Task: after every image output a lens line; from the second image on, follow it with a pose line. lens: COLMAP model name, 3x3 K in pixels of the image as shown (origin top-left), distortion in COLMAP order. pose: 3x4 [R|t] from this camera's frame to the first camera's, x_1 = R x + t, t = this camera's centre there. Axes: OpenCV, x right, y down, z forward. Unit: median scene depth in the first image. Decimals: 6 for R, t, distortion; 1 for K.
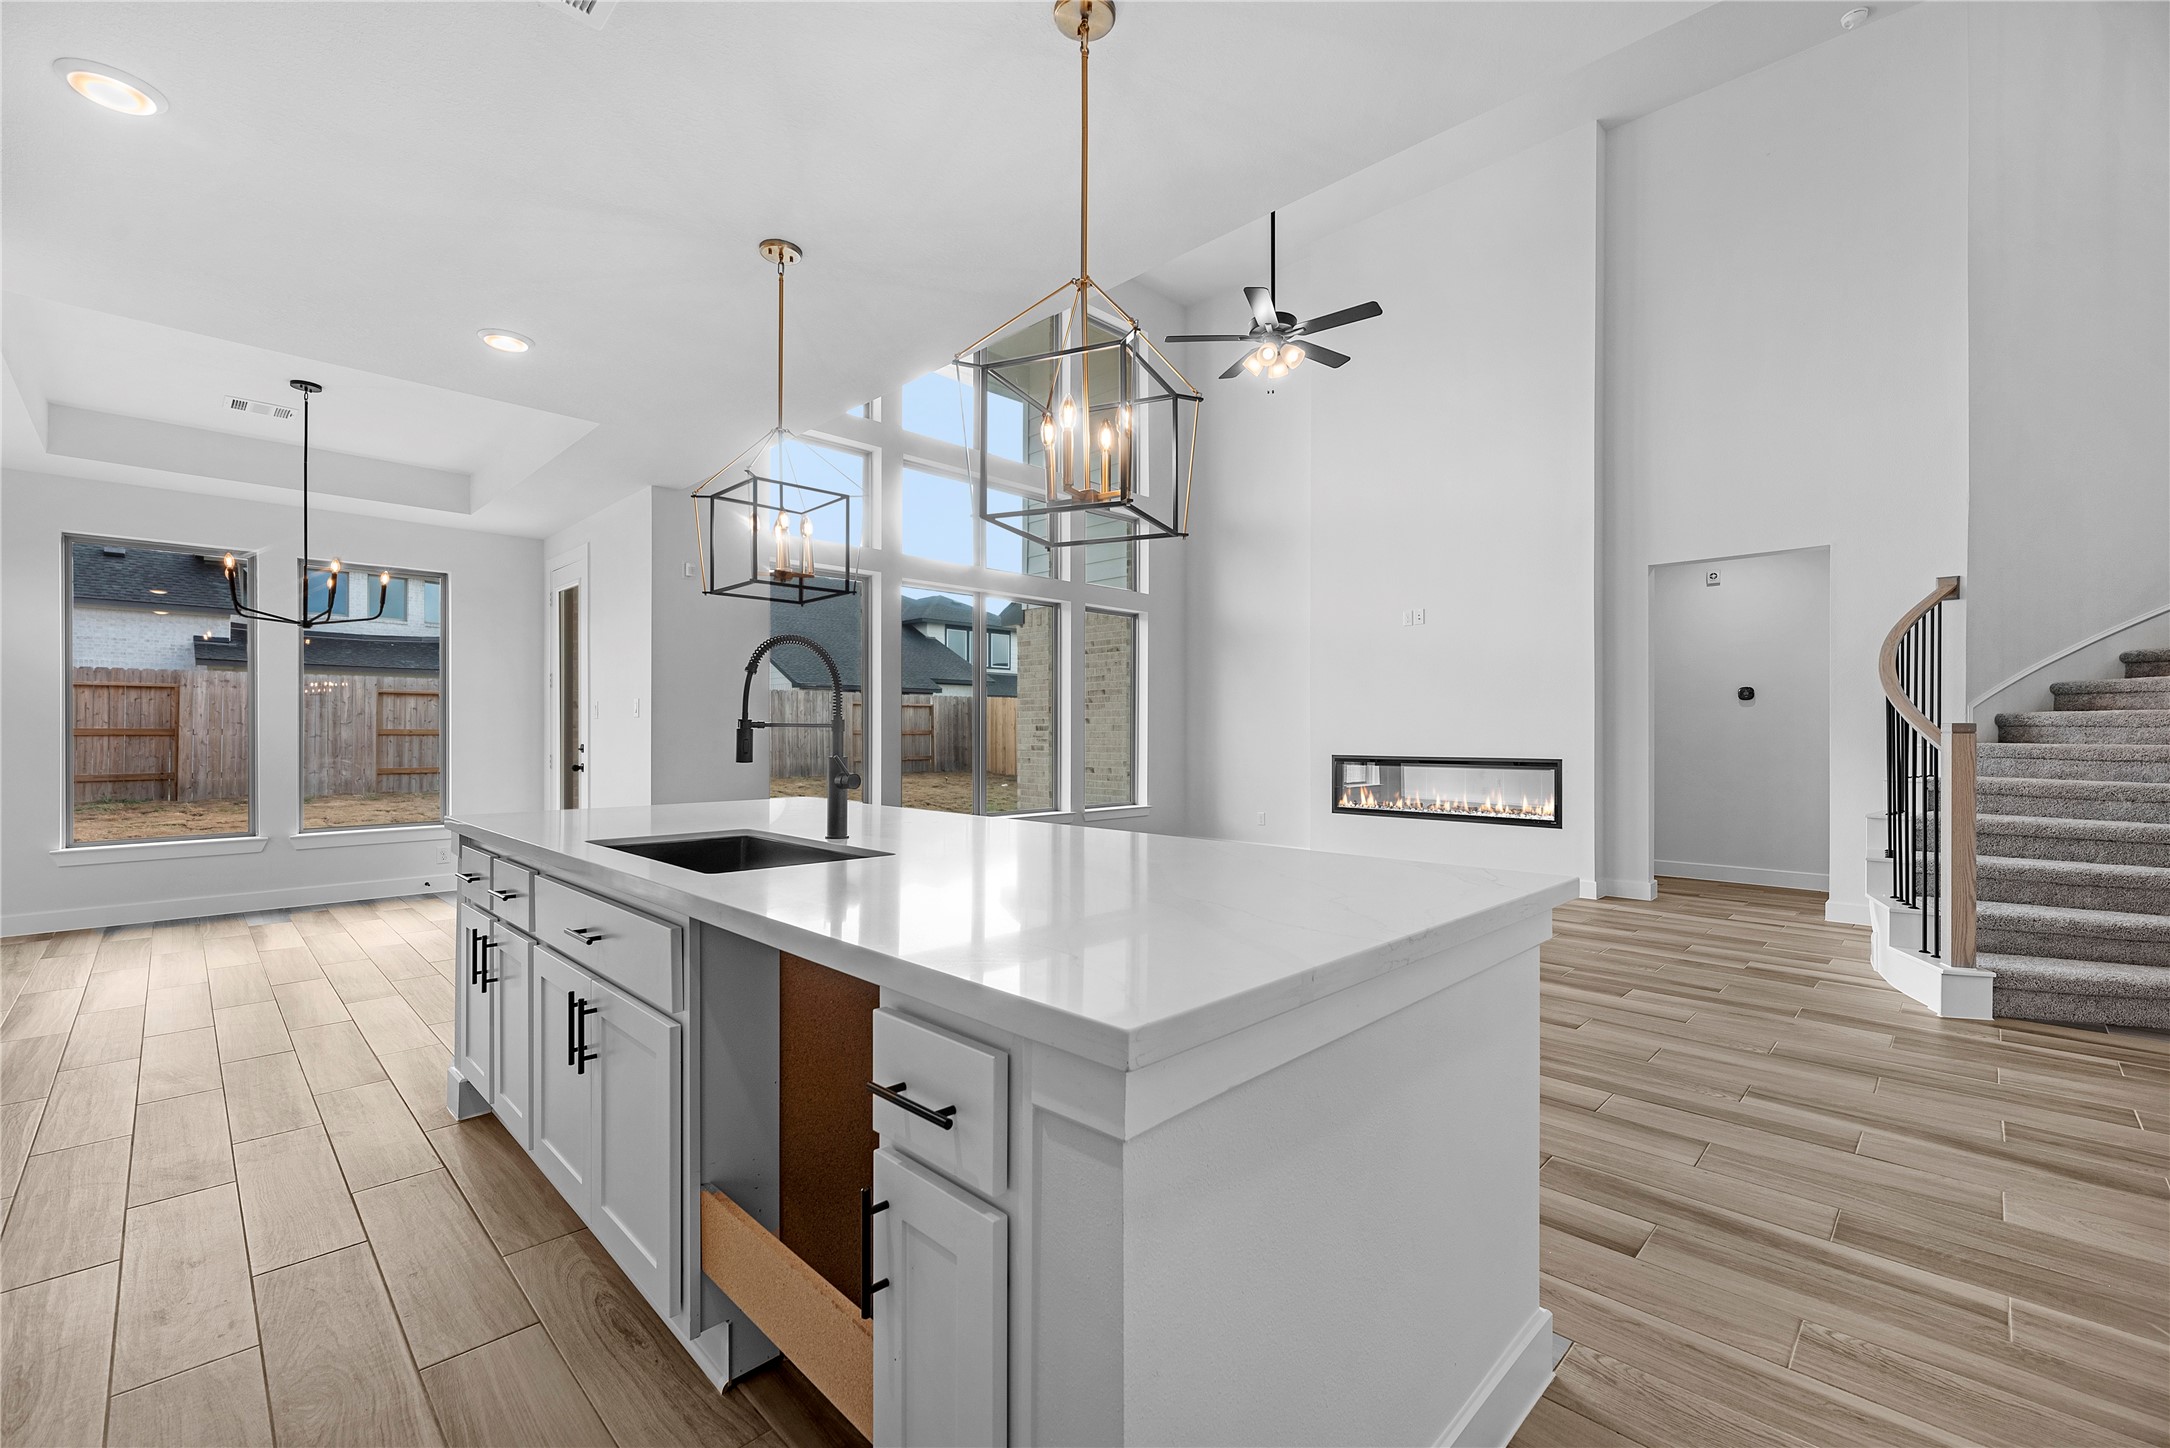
lens RADIAL K [[897.2, 0, 1075.9], [0, 897.2, 733.4], [0, 0, 1]] dist [0.002474, 0.000126]
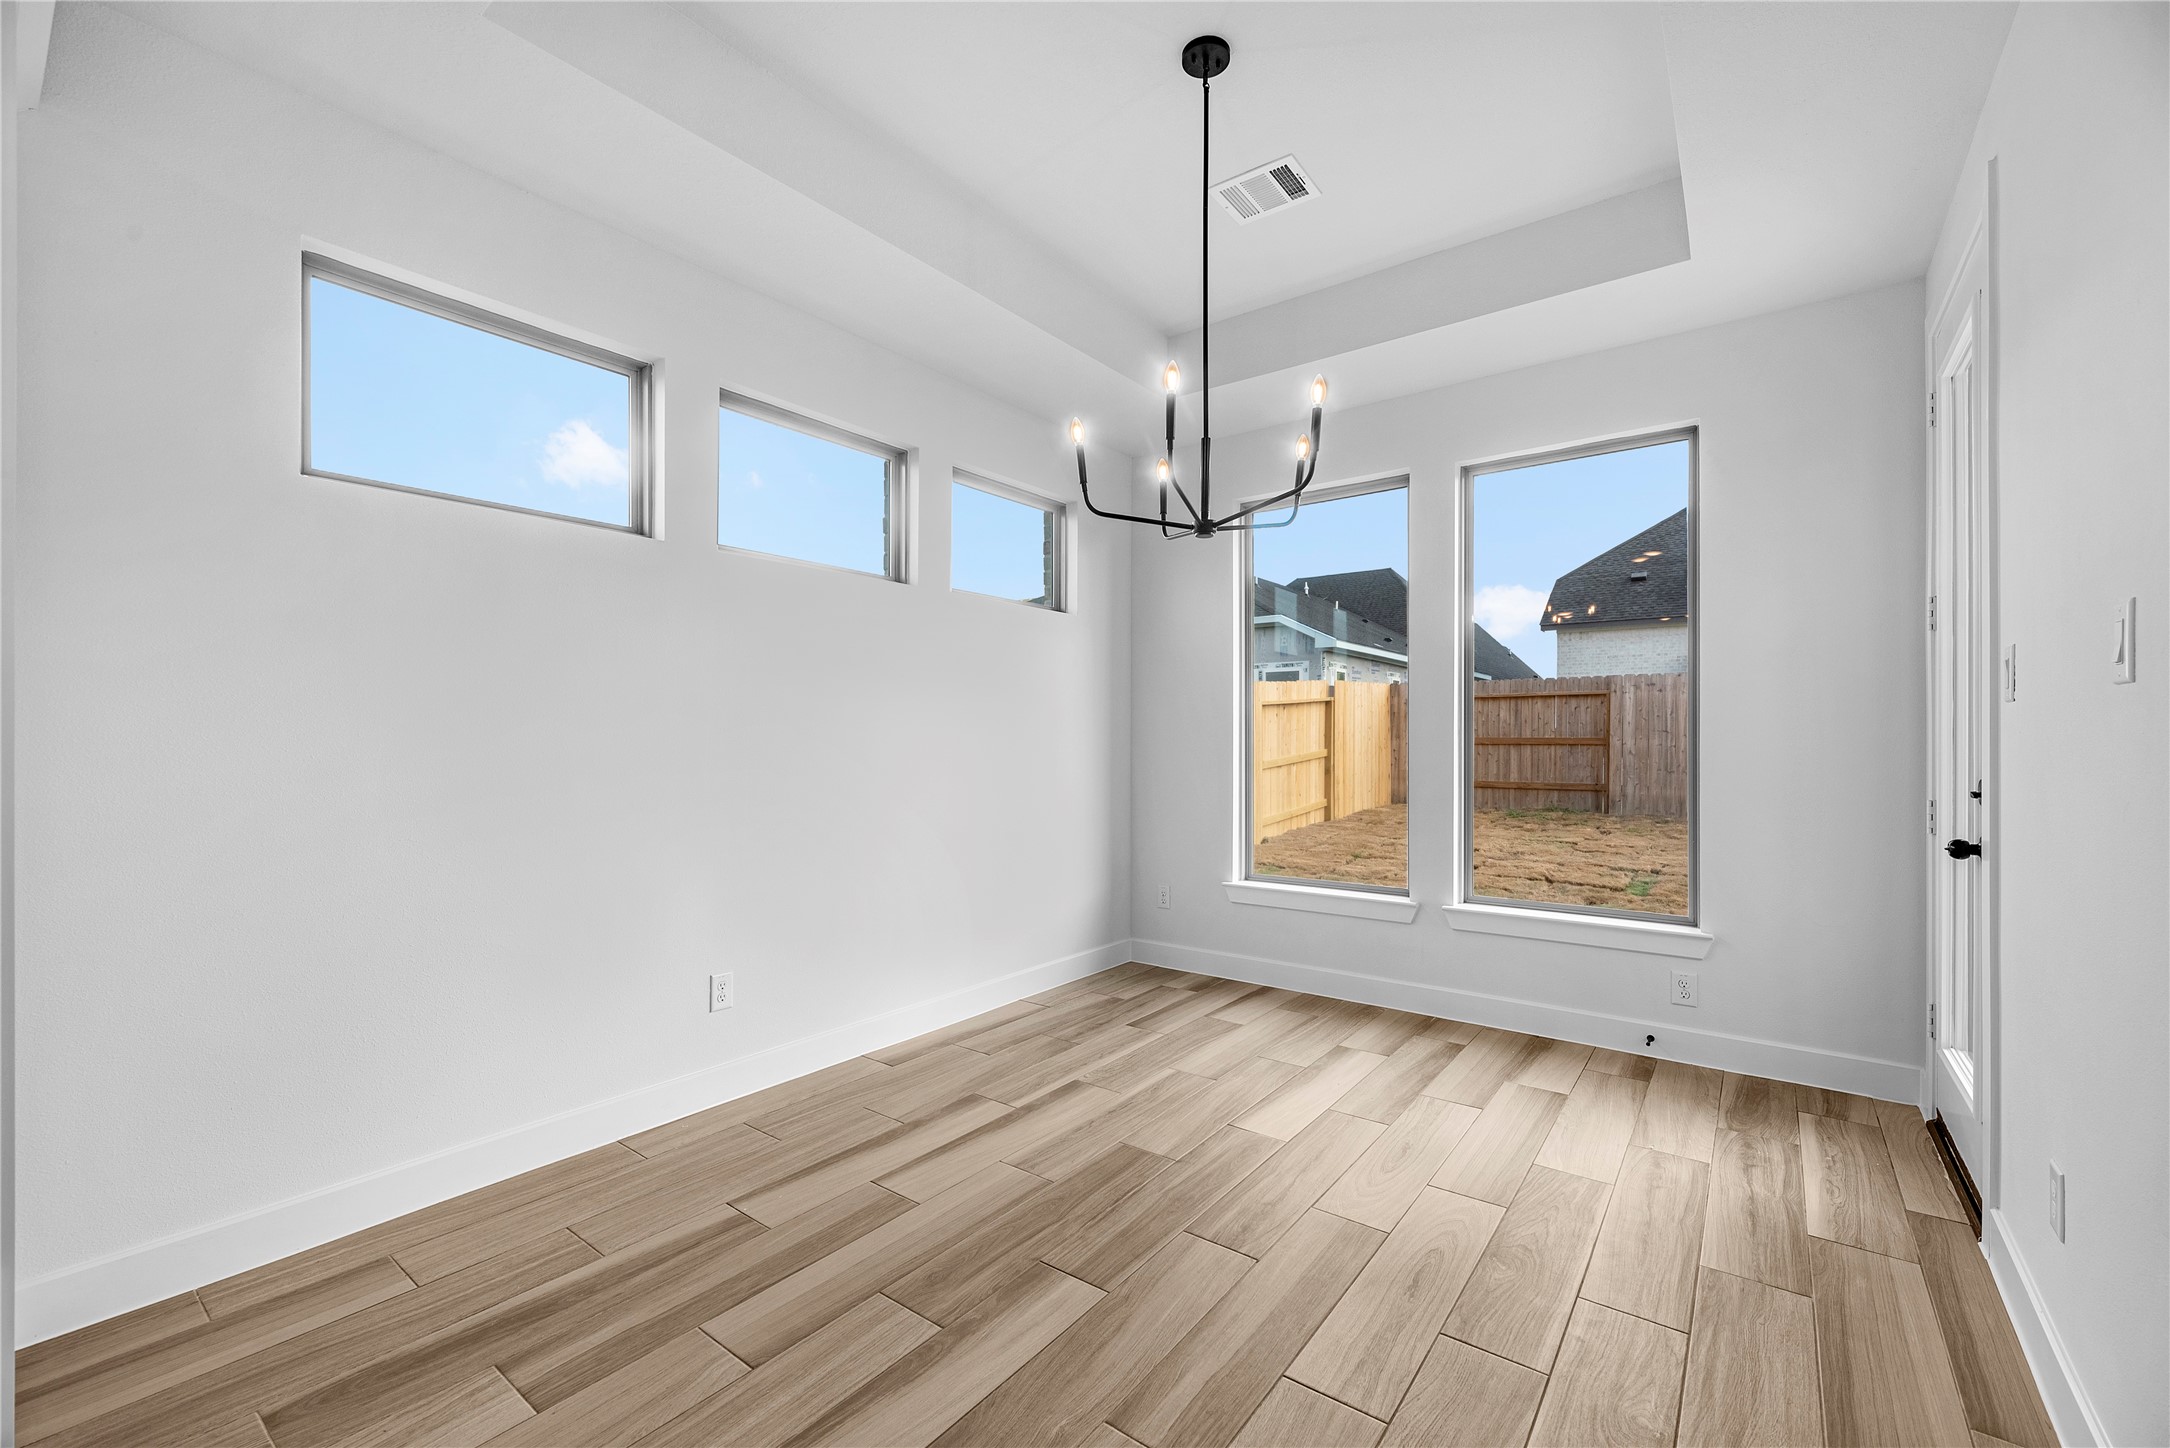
lens RADIAL K [[897.2, 0, 1075.9], [0, 897.2, 733.4], [0, 0, 1]] dist [0.002474, 0.000126]
pose [[0.128475, -0.005761, -0.991696, -0.193494], [-0.004654, 0.999969, -0.006412, -0.001552], [0.991702, 0.005439, 0.128444, 0.464923]]
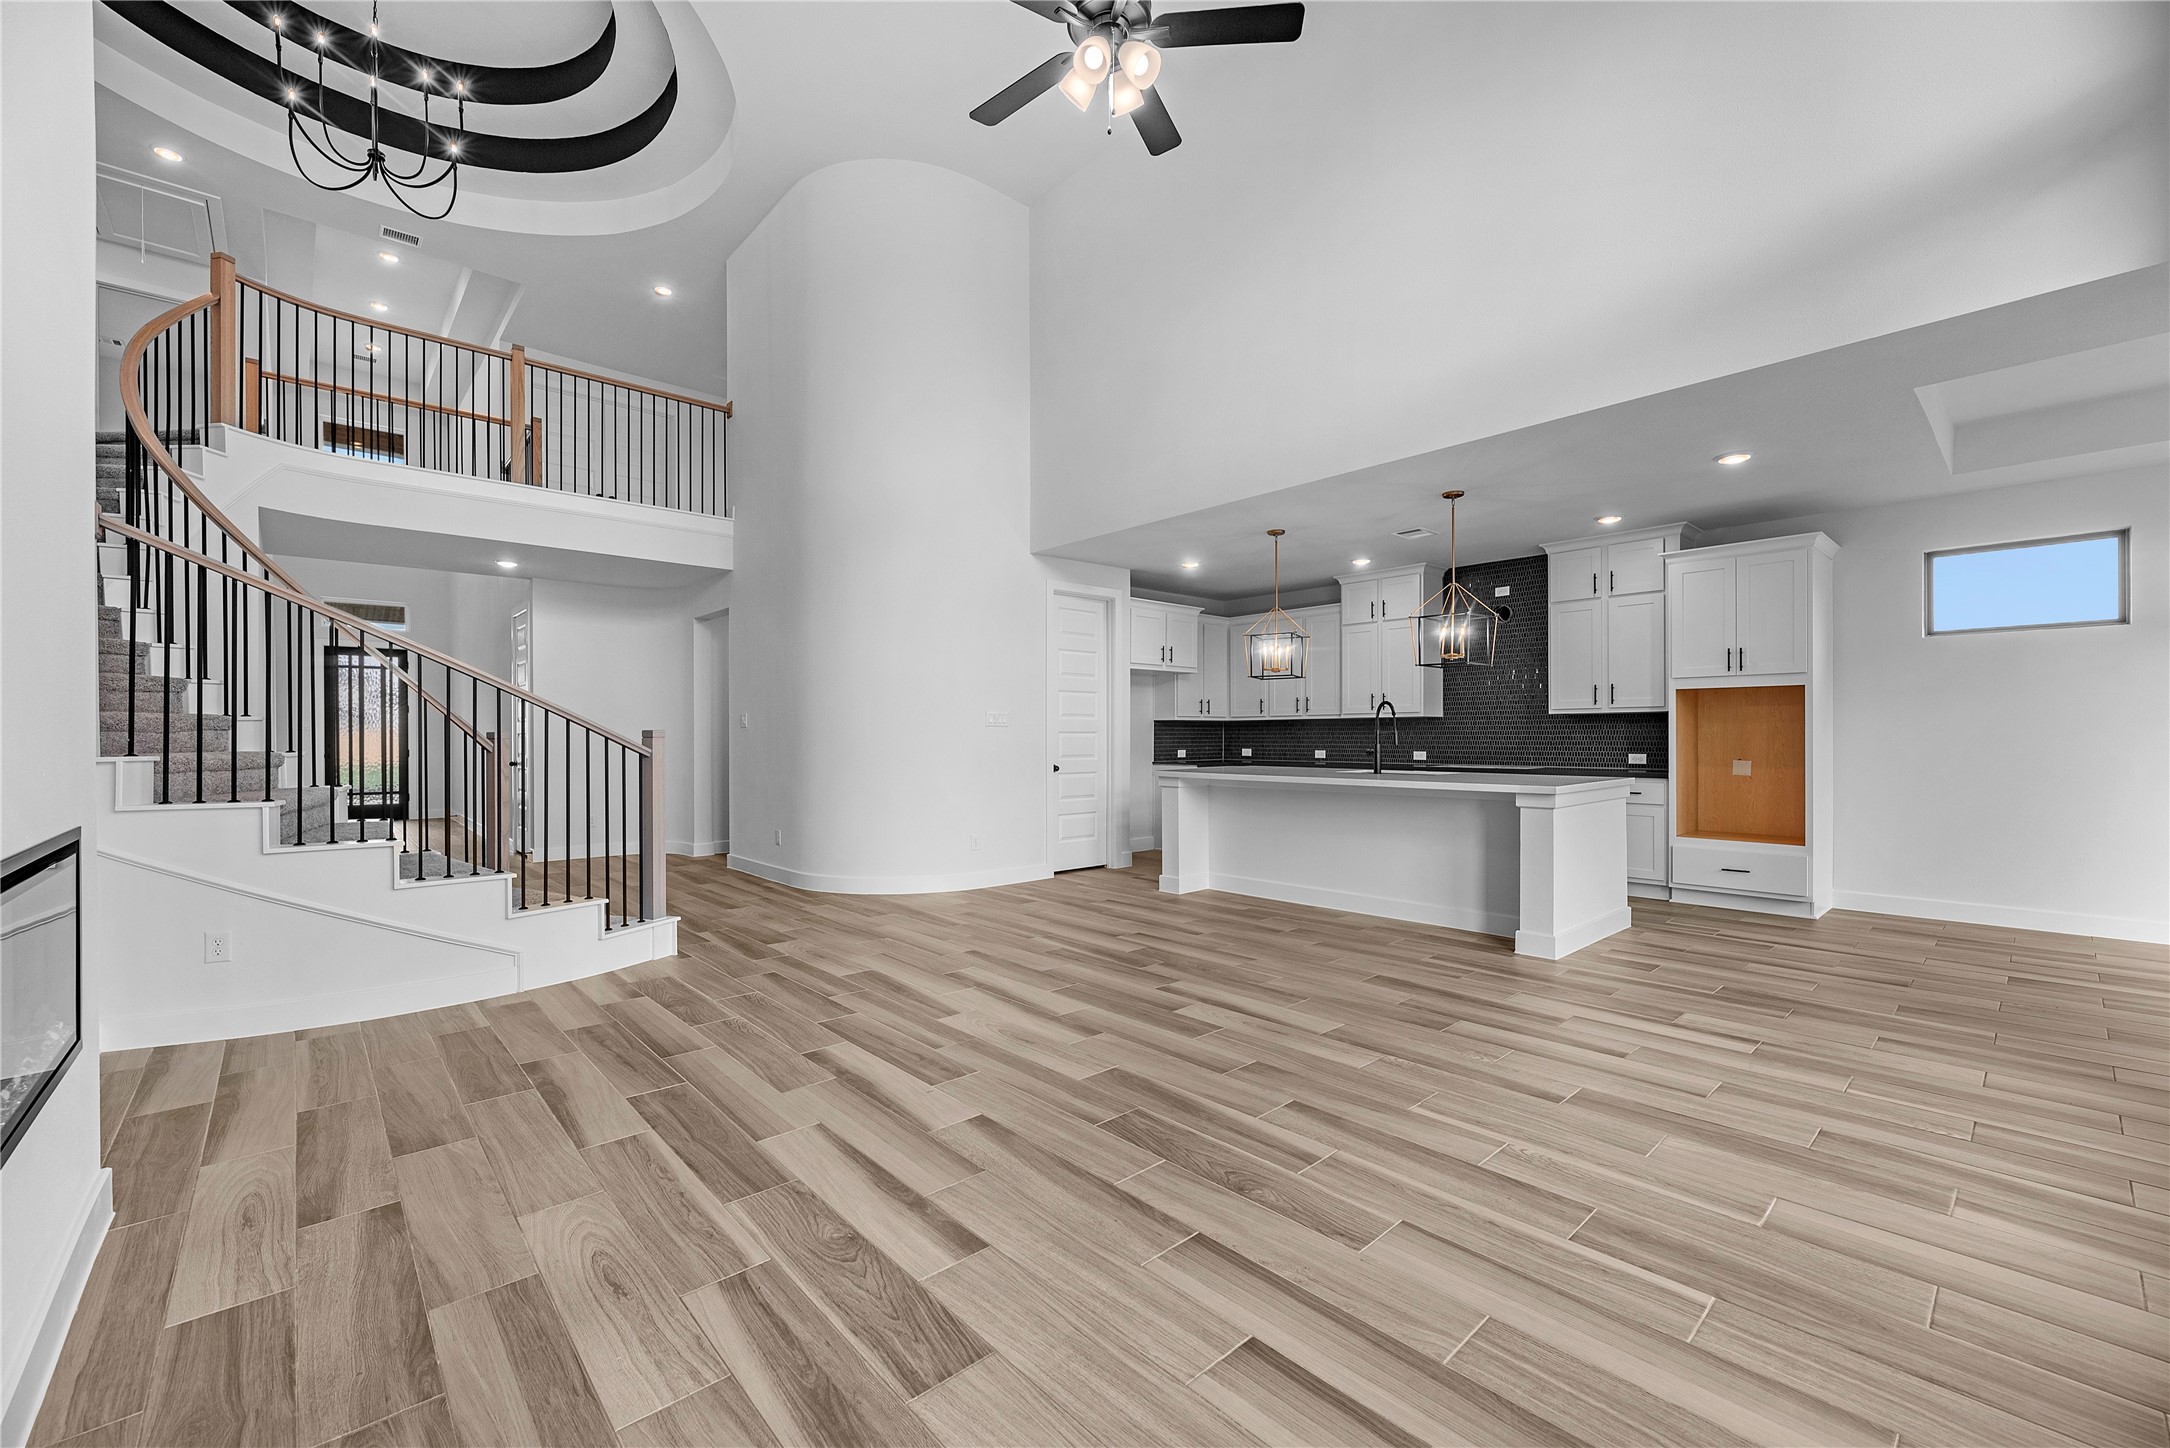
lens RADIAL K [[878.6, 0, 1106.5], [0, 878.6, 731.7], [0, 0, 1]] dist [0.011269, 0.000047]
pose [[-0.999640, 0.002429, 0.026703, 0.129108], [0.002353, 0.999993, -0.002874, -0.001623], [-0.026710, -0.002811, -0.999639, 0.963930]]
